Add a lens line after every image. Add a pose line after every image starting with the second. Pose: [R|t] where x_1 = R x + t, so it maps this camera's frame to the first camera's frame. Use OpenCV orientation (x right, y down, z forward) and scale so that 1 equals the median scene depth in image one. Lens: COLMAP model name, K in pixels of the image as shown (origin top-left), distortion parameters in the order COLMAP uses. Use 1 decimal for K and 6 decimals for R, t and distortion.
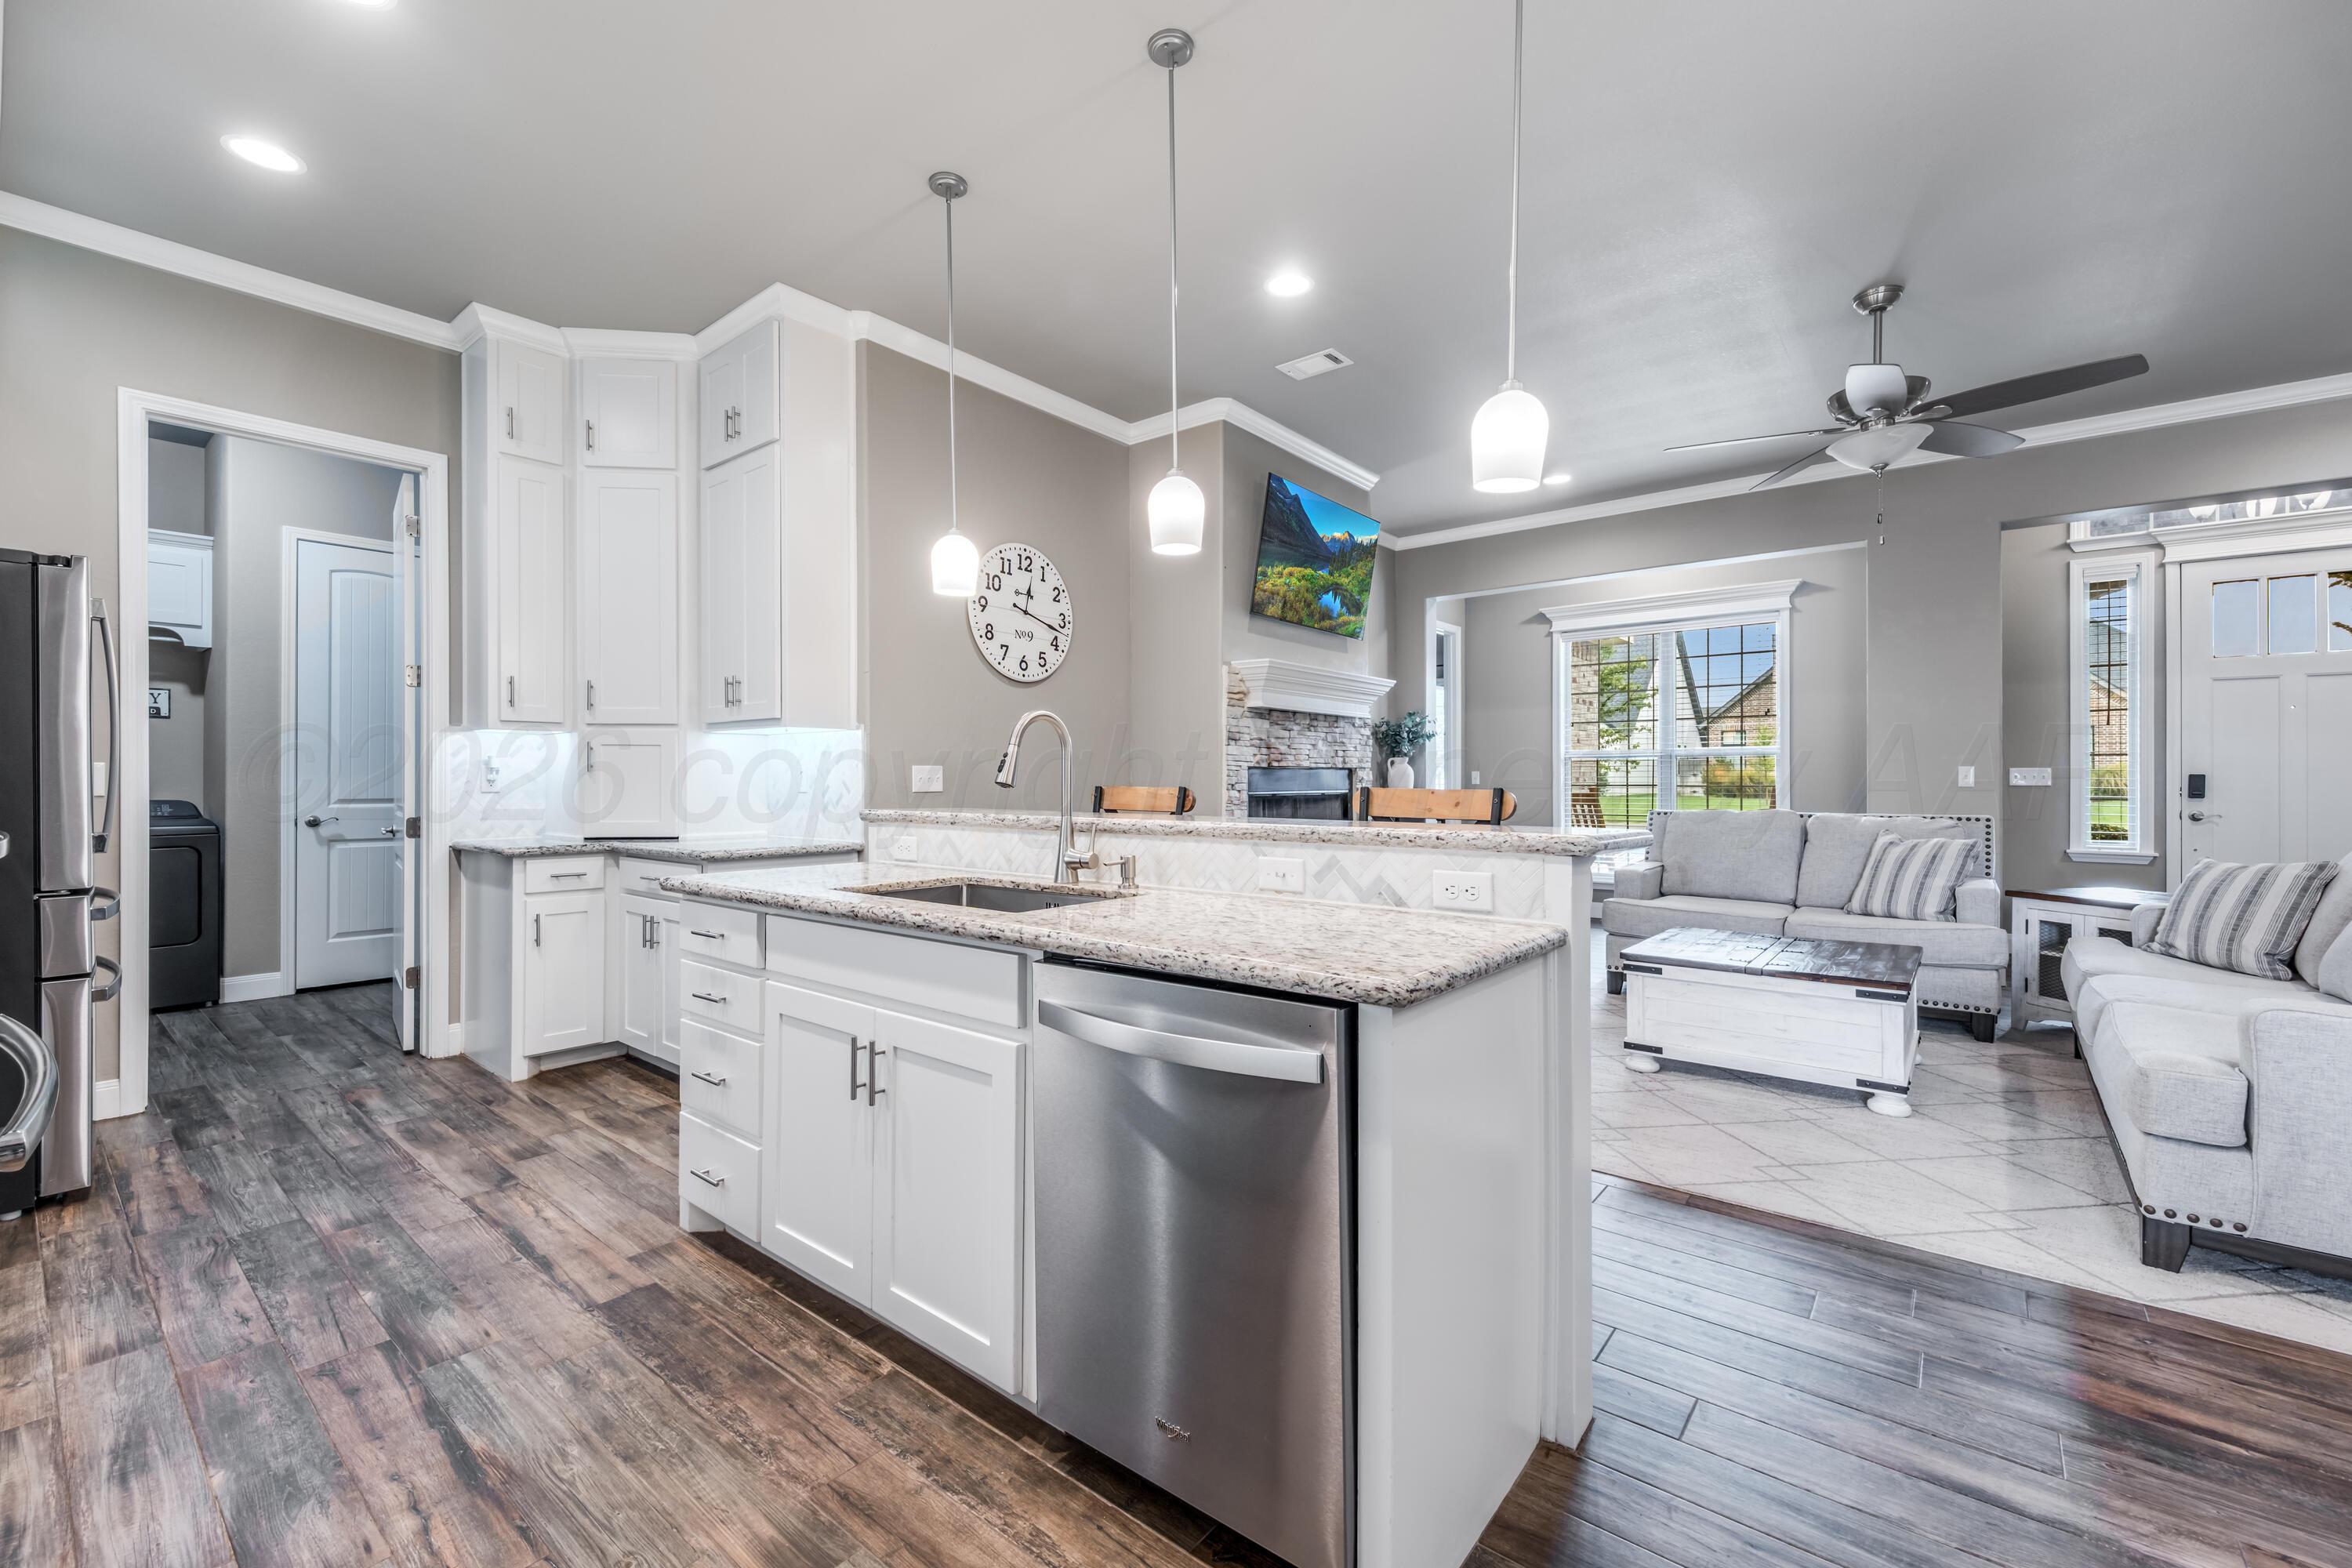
lens RADIAL K [[965.1, 0, 1176.0], [0, 965.1, 784.0], [0, 0, 1]] dist [-0.001435, -0.004045]
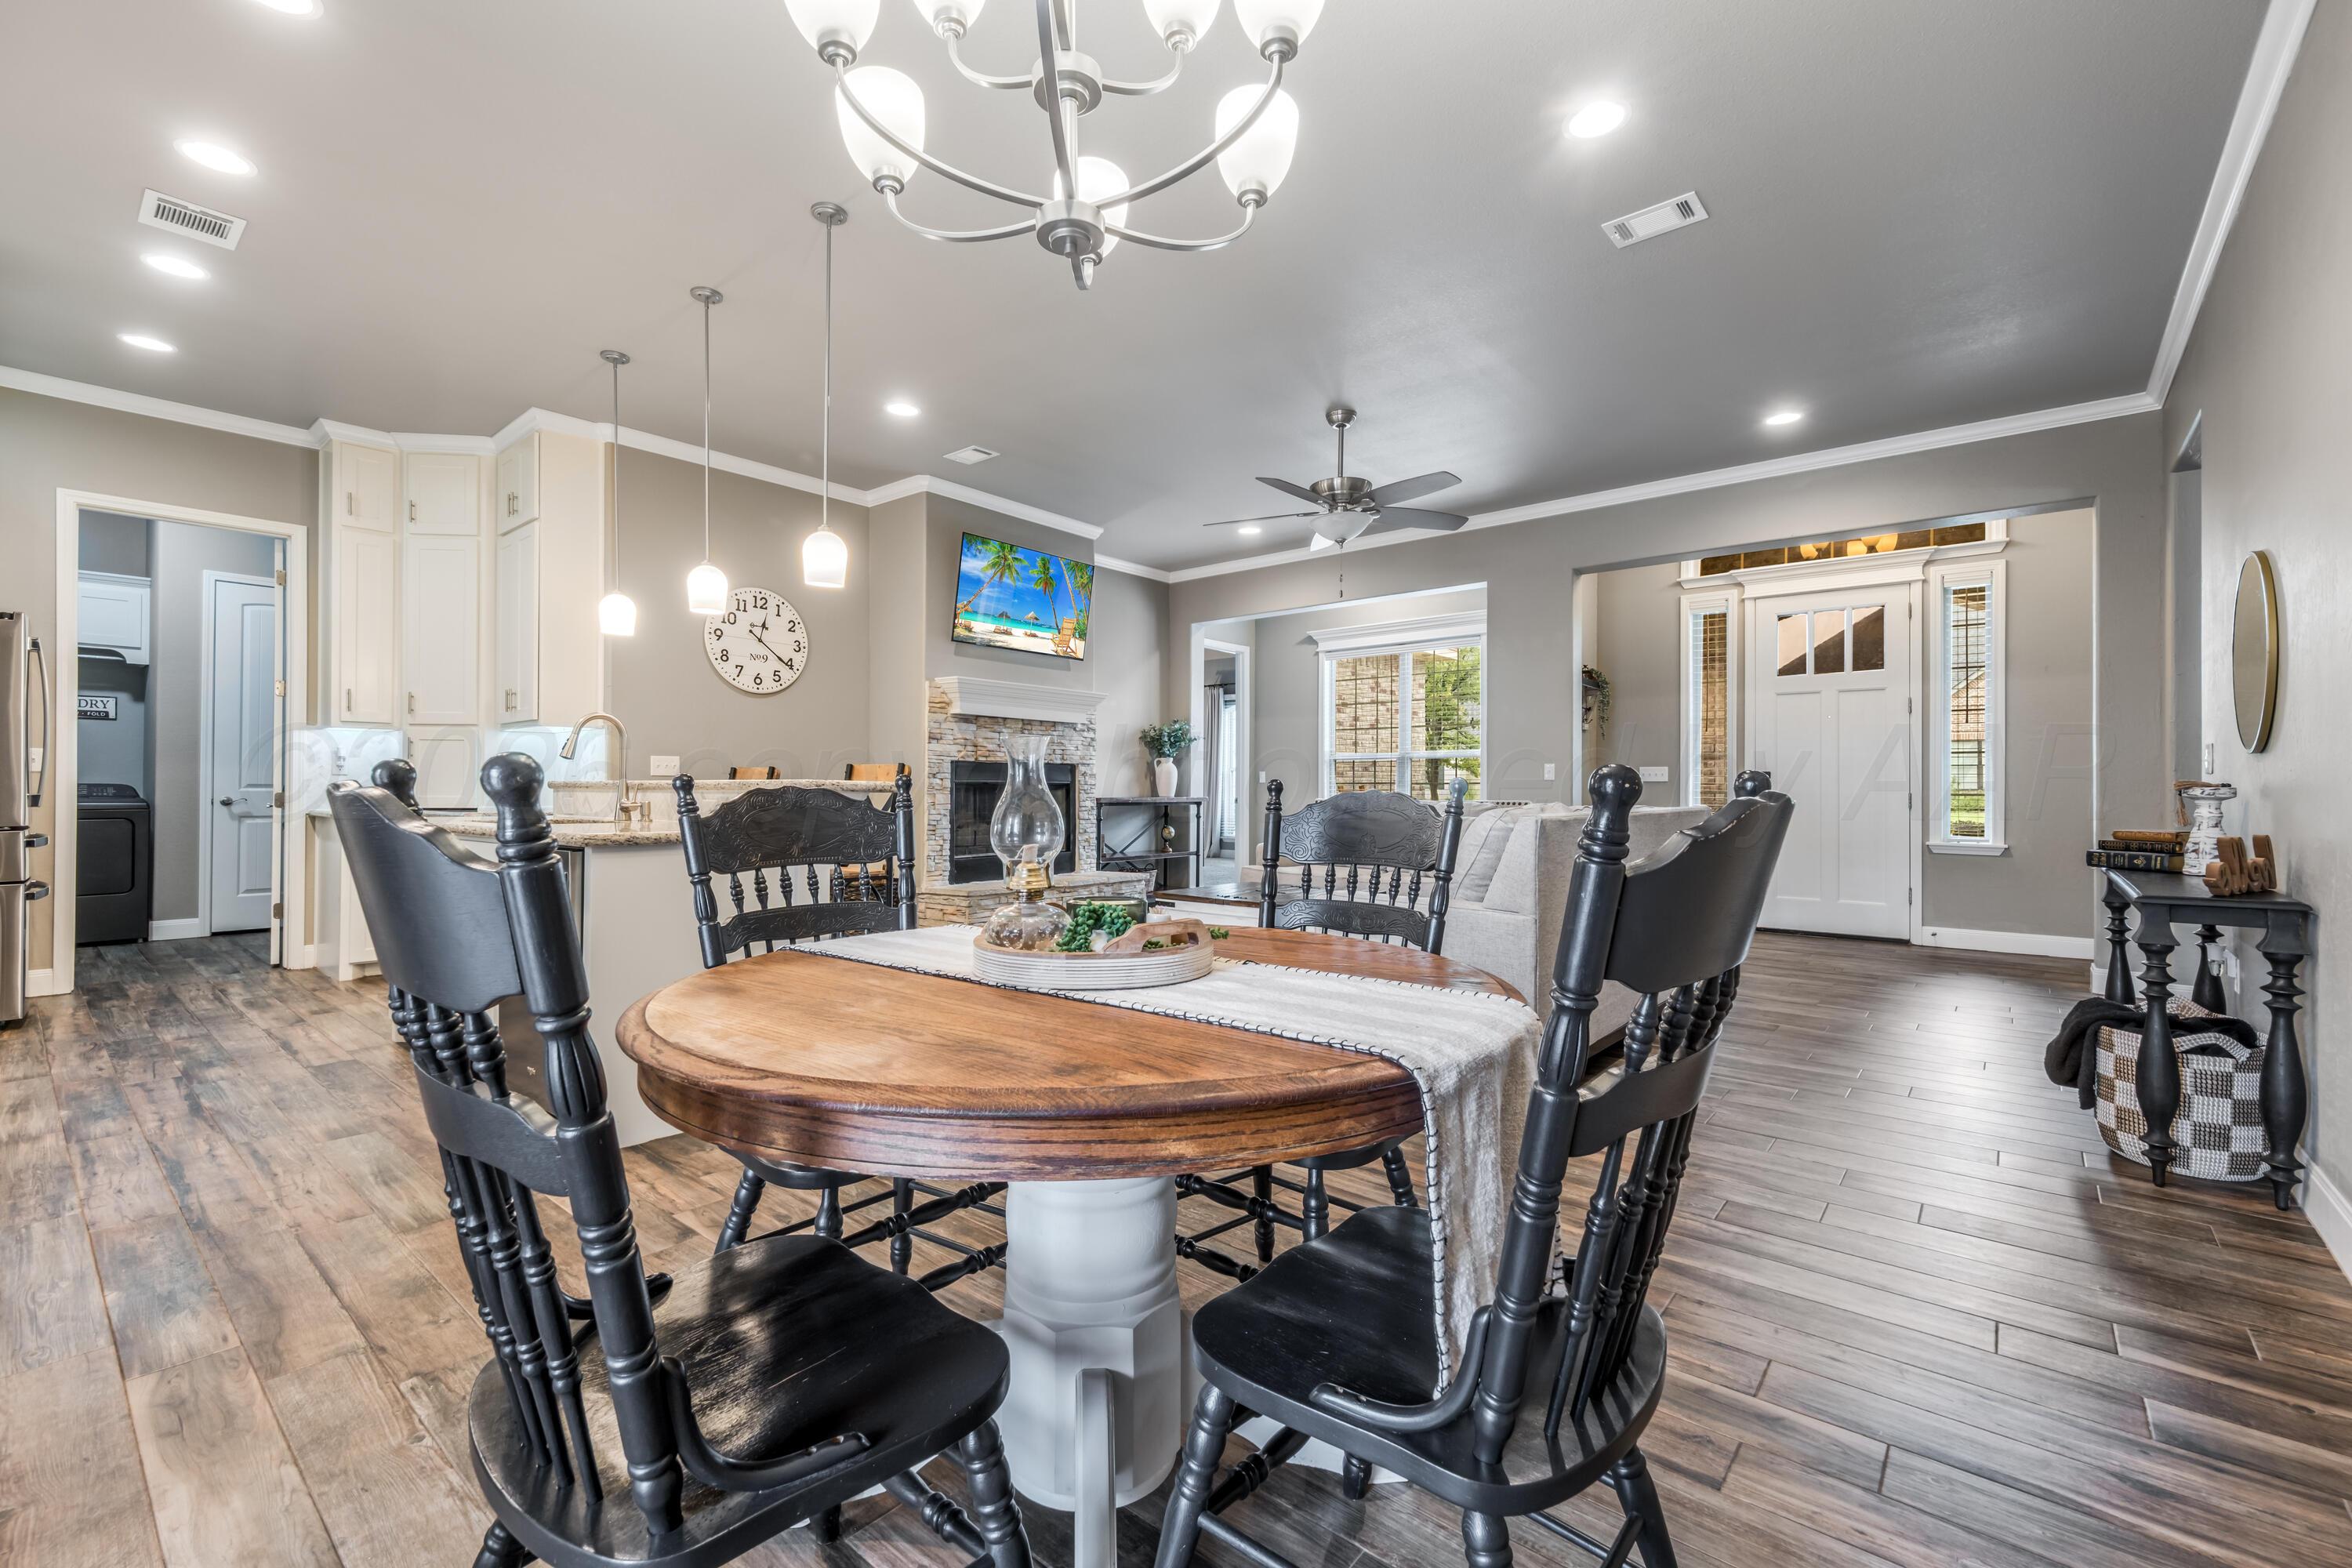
lens RADIAL K [[973.2, 0, 1183.2], [0, 973.2, 788.6], [0, 0, 1]] dist [-0.008336, -0.000743]
pose [[0.999993, 0.003480, -0.001014, 0.475448], [-0.003486, 0.999975, -0.006101, 0.032639], [0.000993, 0.006105, 0.999981, -0.354216]]
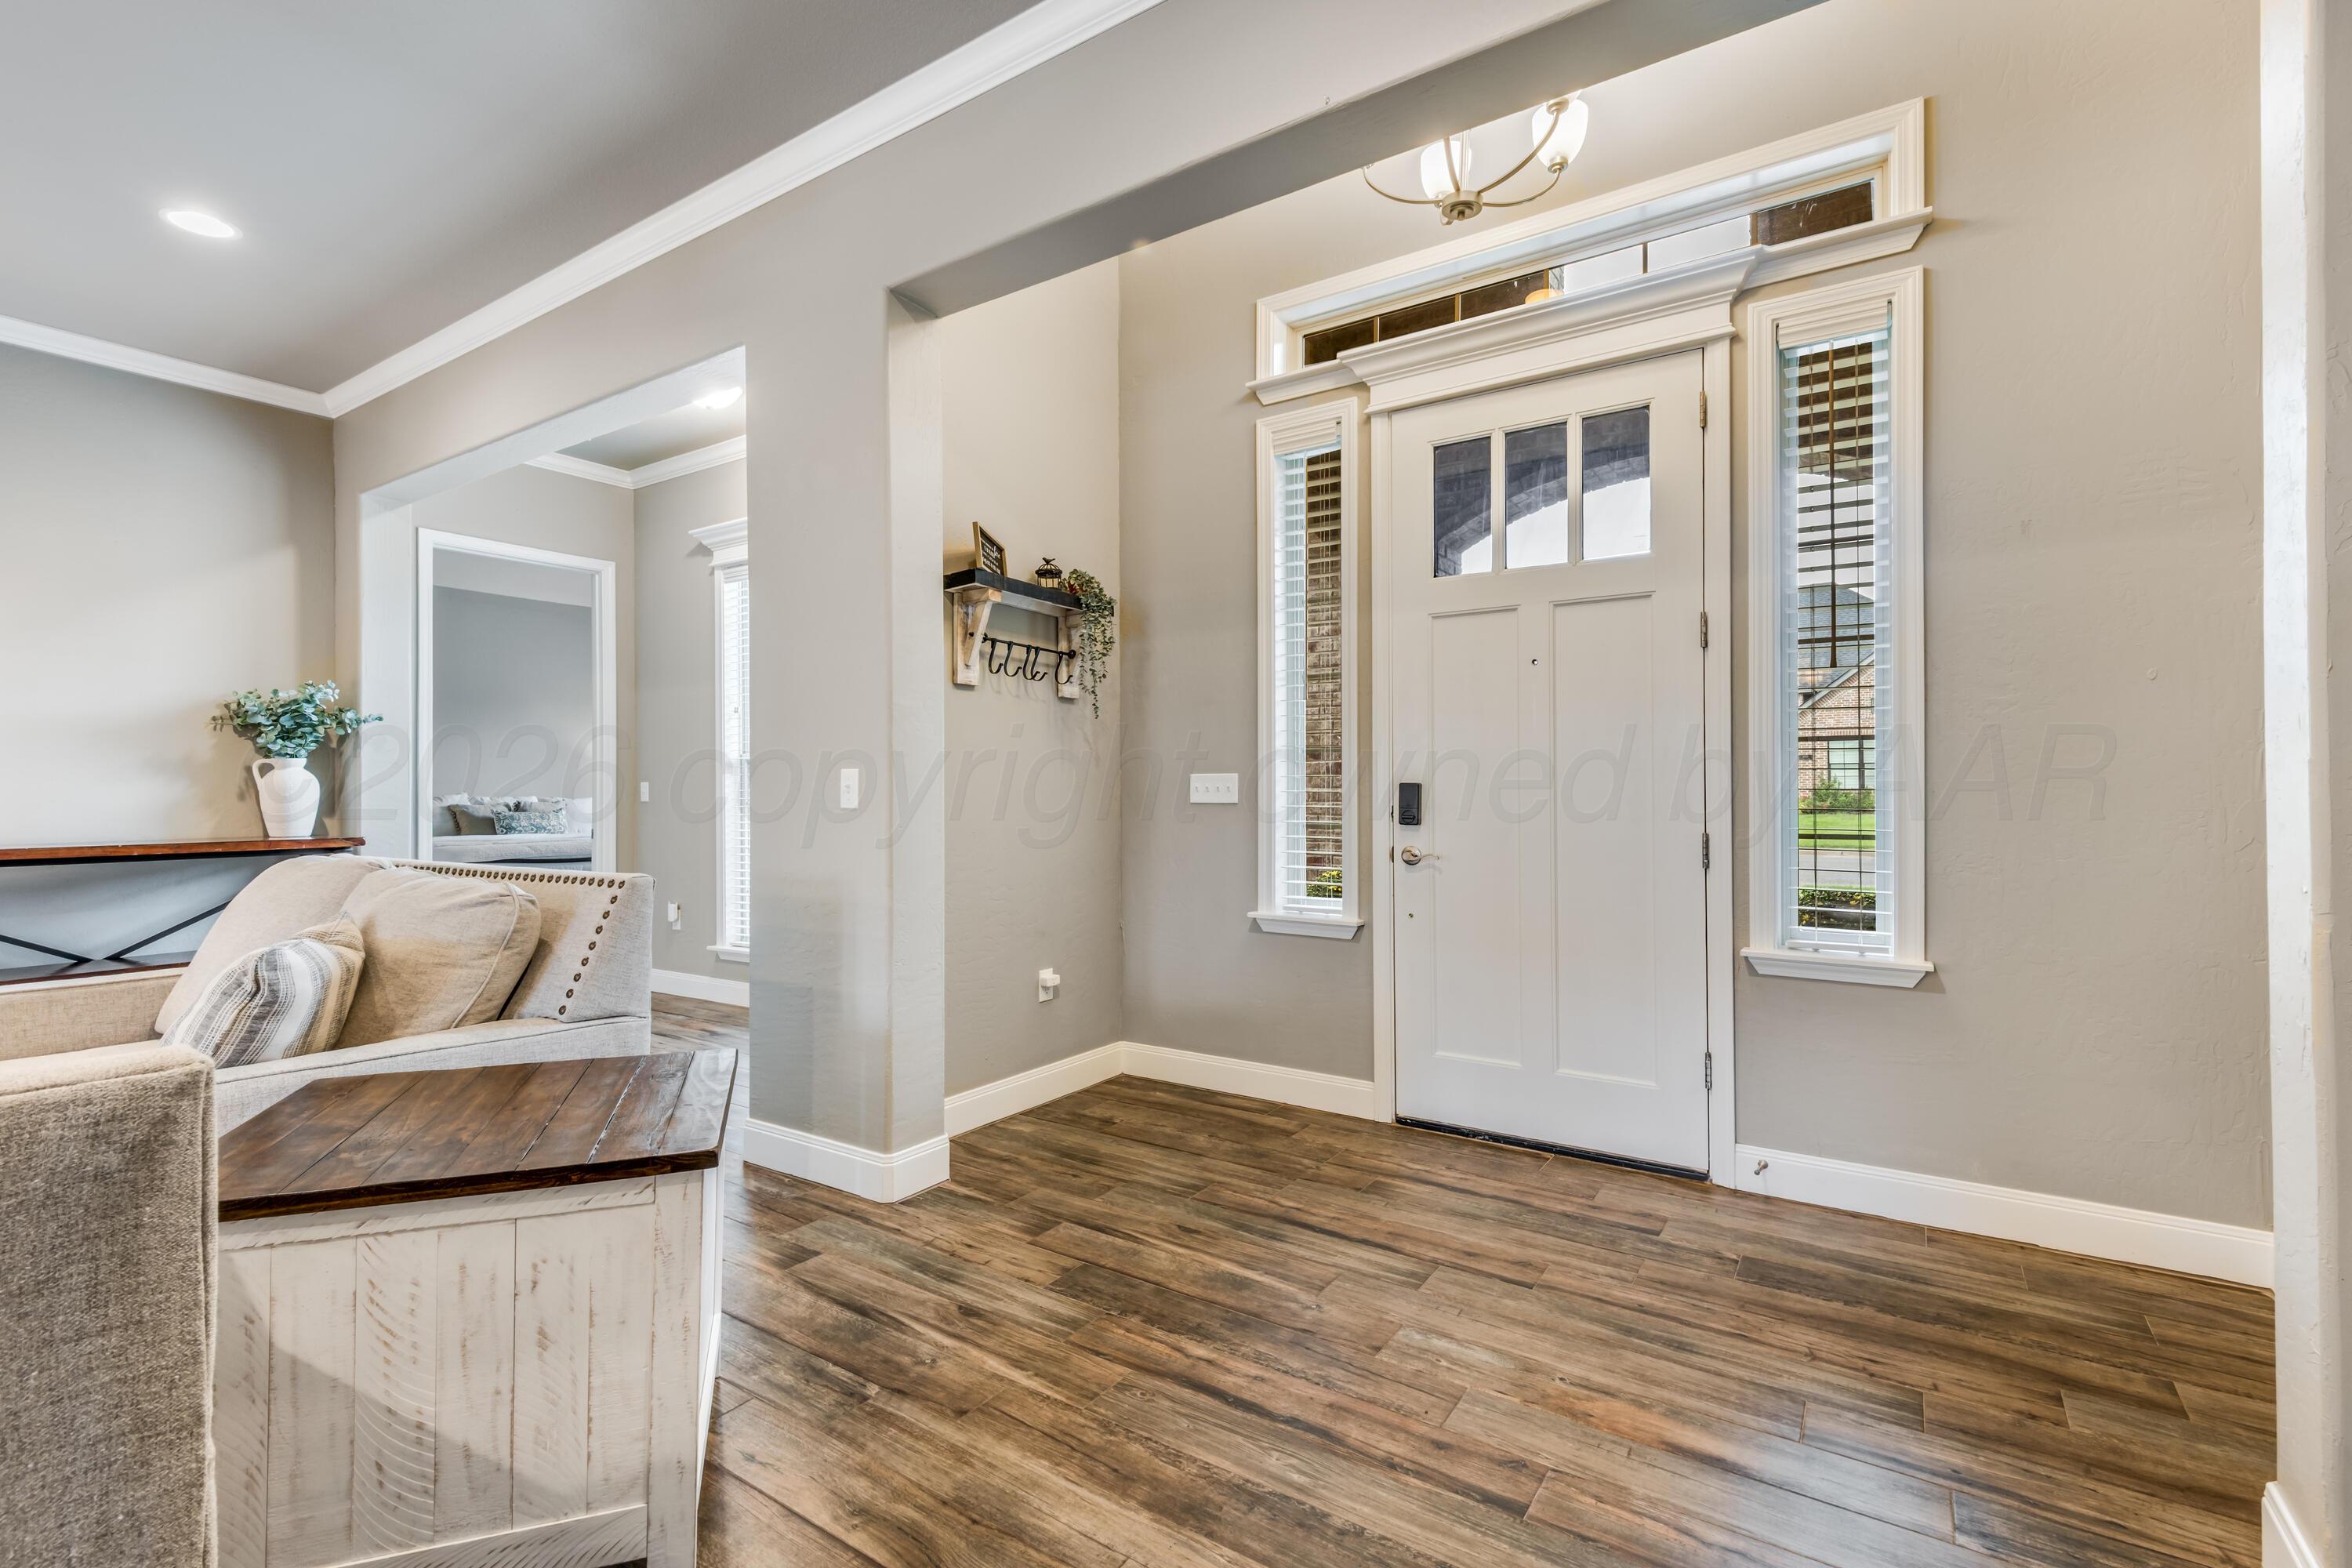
lens RADIAL K [[925.3, 0, 1166.6], [0, 925.3, 786.8], [0, 0, 1]] dist [0.015792, -0.000036]
pose [[0.988332, -0.001584, 0.152305, 1.234722], [0.003555, 0.999913, -0.012673, -0.002255], [-0.152272, 0.013067, 0.988252, 0.704840]]
